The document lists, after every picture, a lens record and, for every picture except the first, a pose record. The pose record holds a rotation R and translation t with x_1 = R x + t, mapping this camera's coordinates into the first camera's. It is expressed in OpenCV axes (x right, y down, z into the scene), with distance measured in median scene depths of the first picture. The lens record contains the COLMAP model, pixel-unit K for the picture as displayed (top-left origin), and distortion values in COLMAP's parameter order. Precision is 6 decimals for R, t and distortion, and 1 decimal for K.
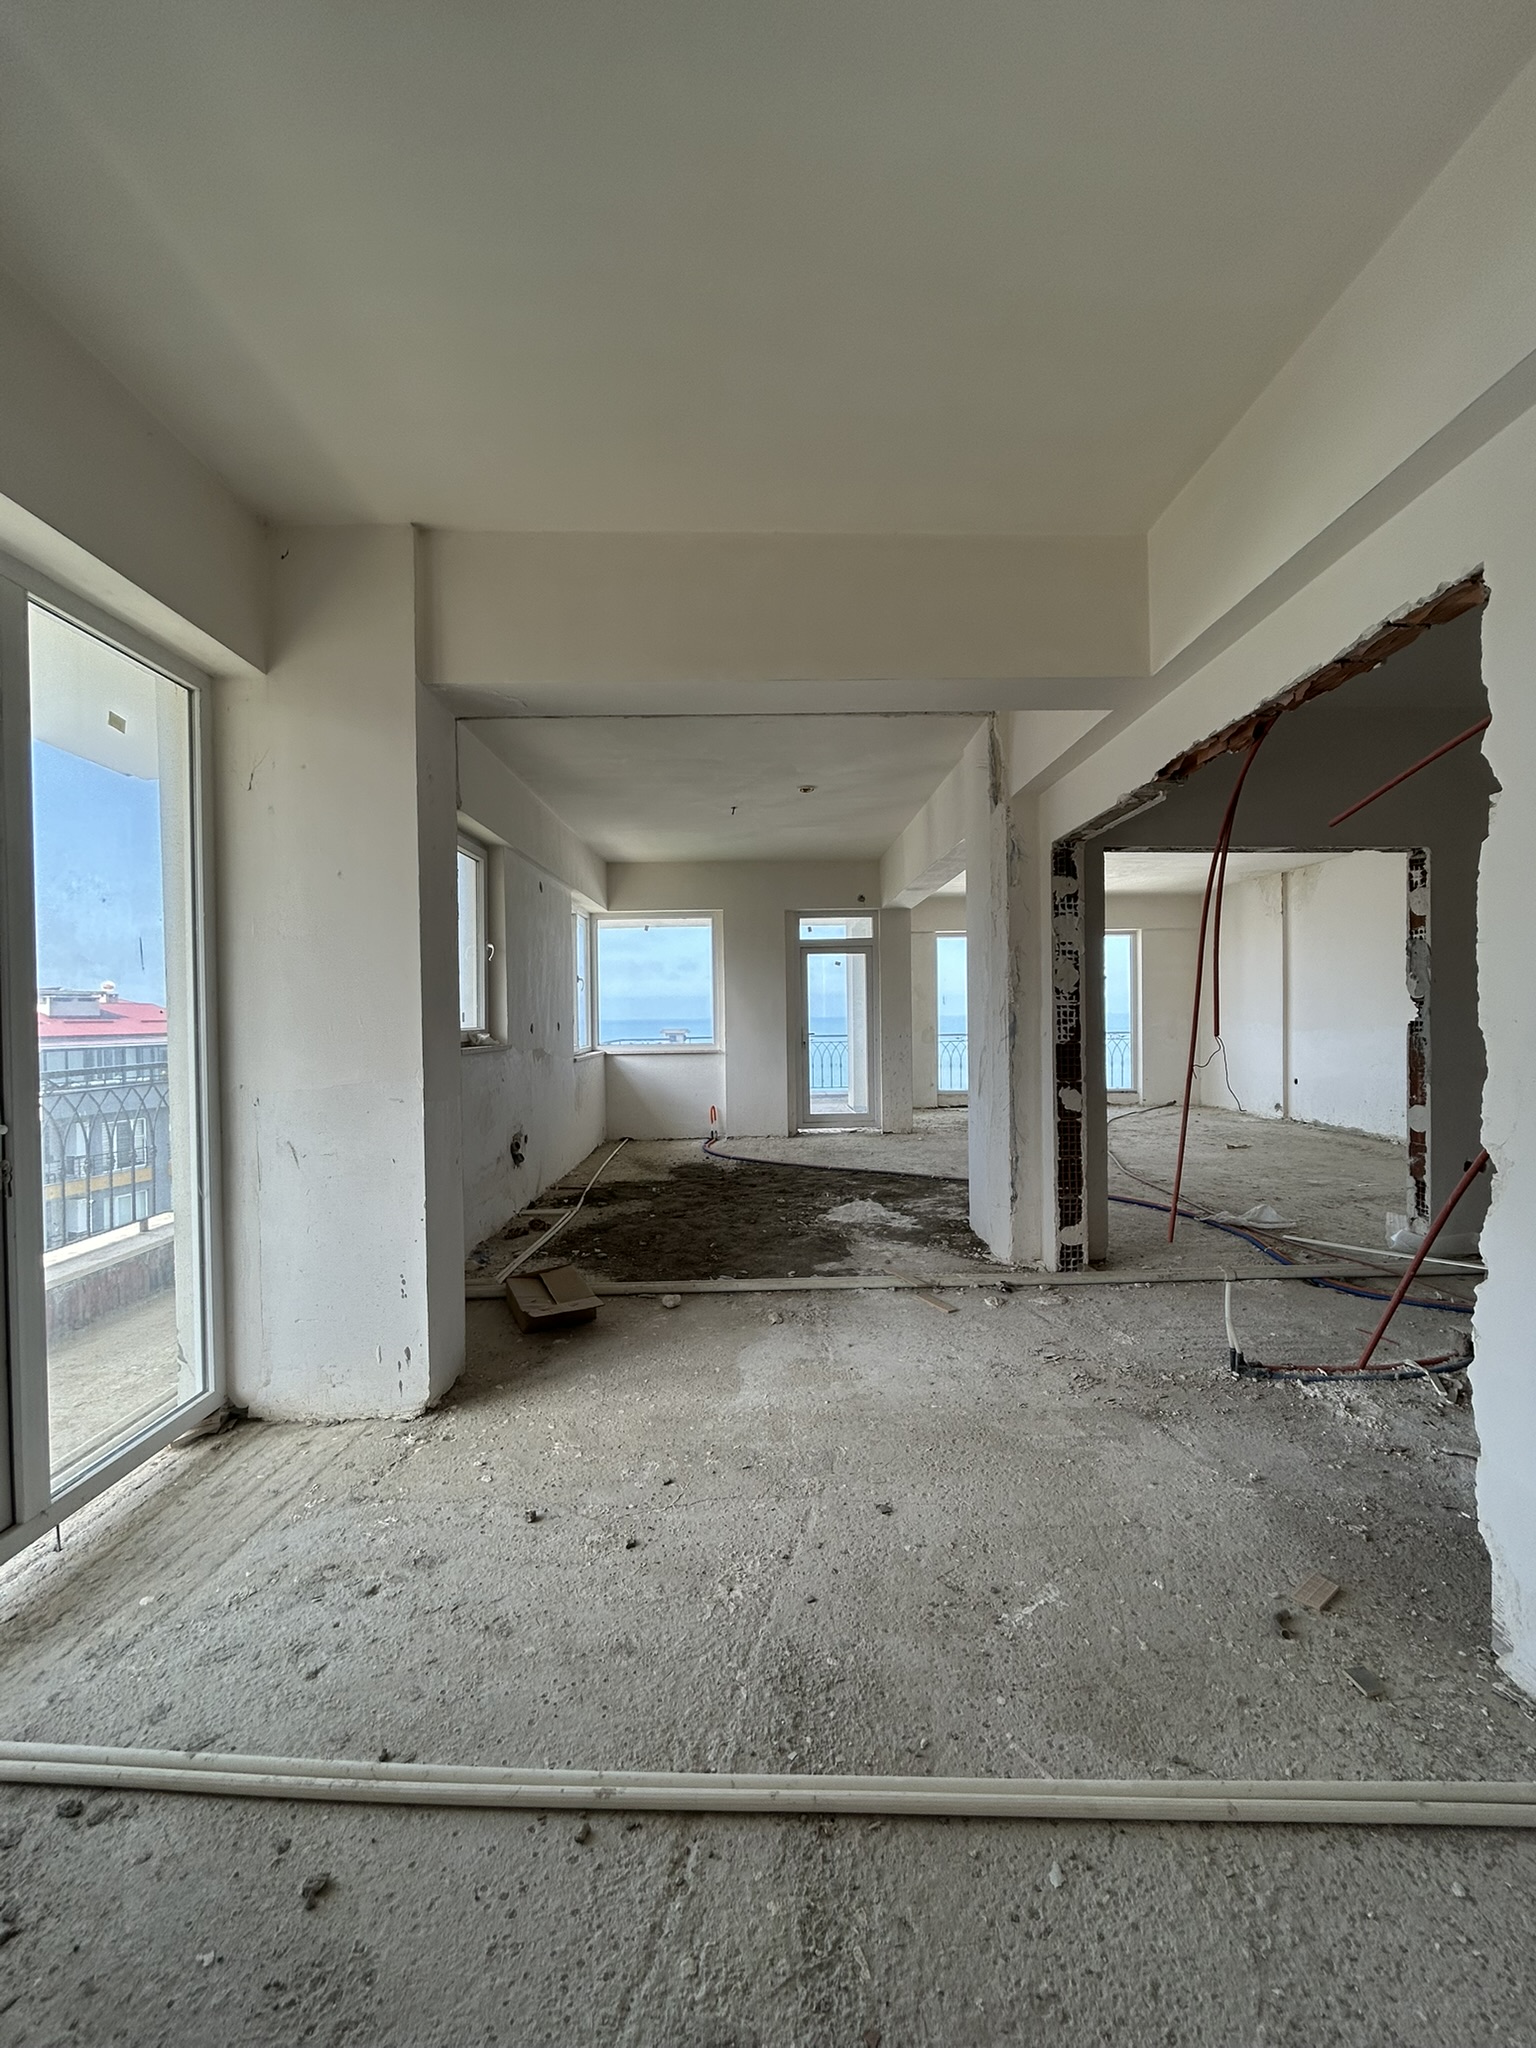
lens RADIAL K [[822.1, 0, 759.7], [0, 822.1, 1021.3], [0, 0, 1]] dist [0.000159, 0.000032]
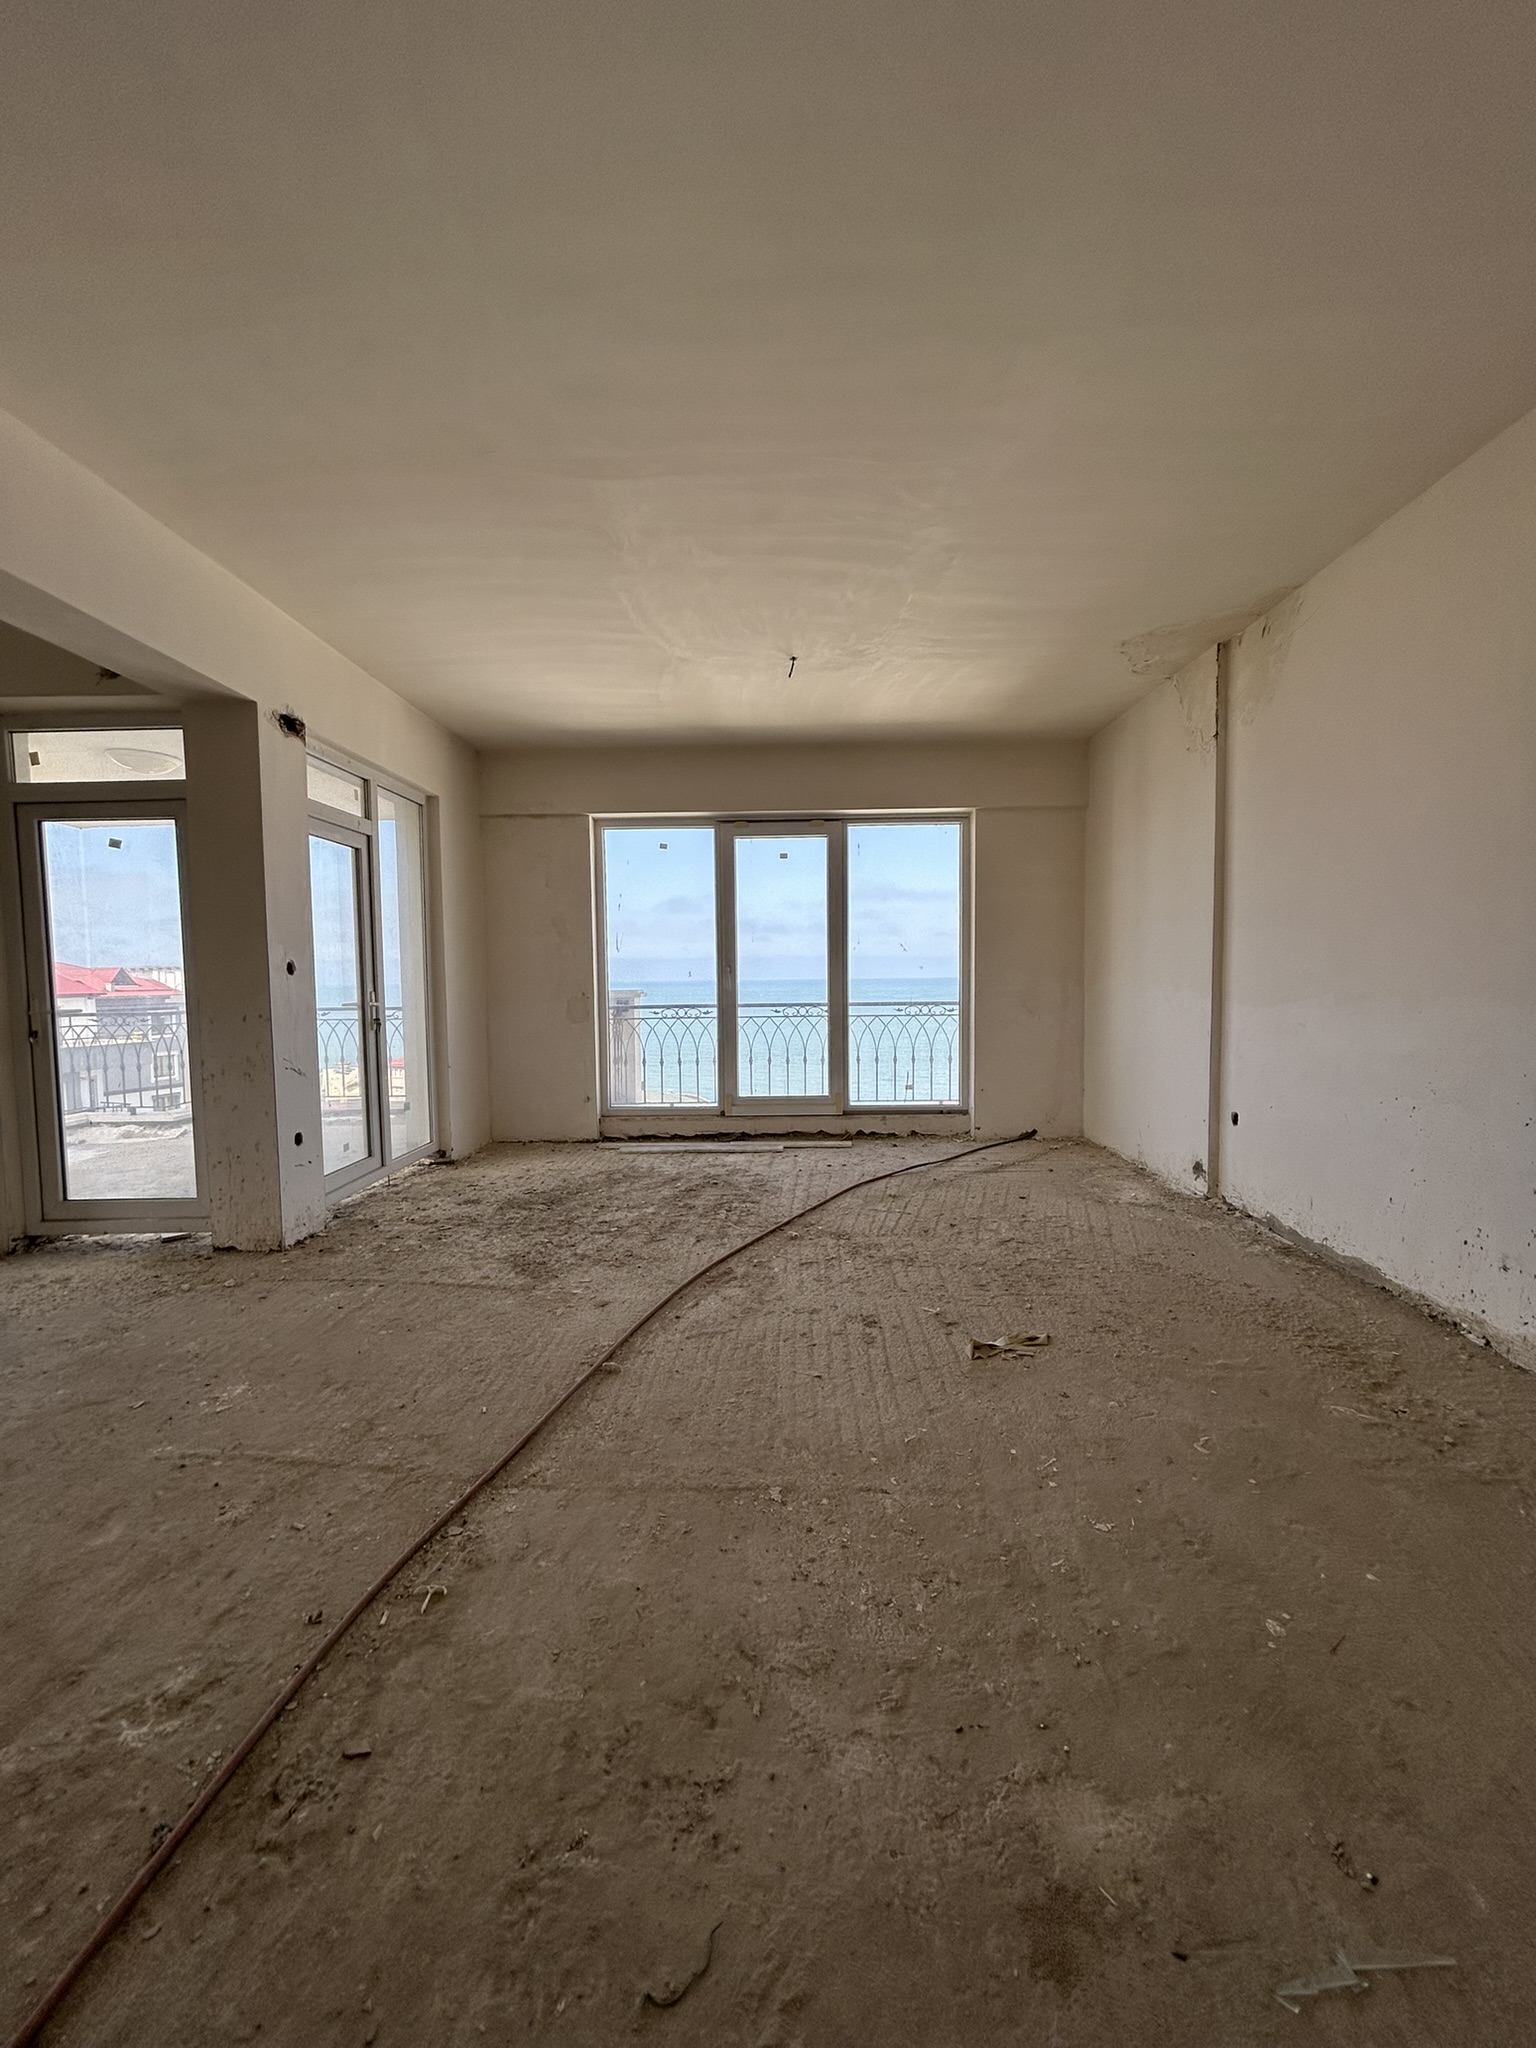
lens RADIAL K [[822.1, 0, 766.3], [0, 822.1, 1025.8], [0, 0, 1]] dist [0.000159, 0.000032]
pose [[0.999911, -0.000147, -0.013366, 0.406841], [0.000864, 0.998558, 0.053669, -0.001475], [0.013339, -0.053675, 0.998469, 0.558483]]
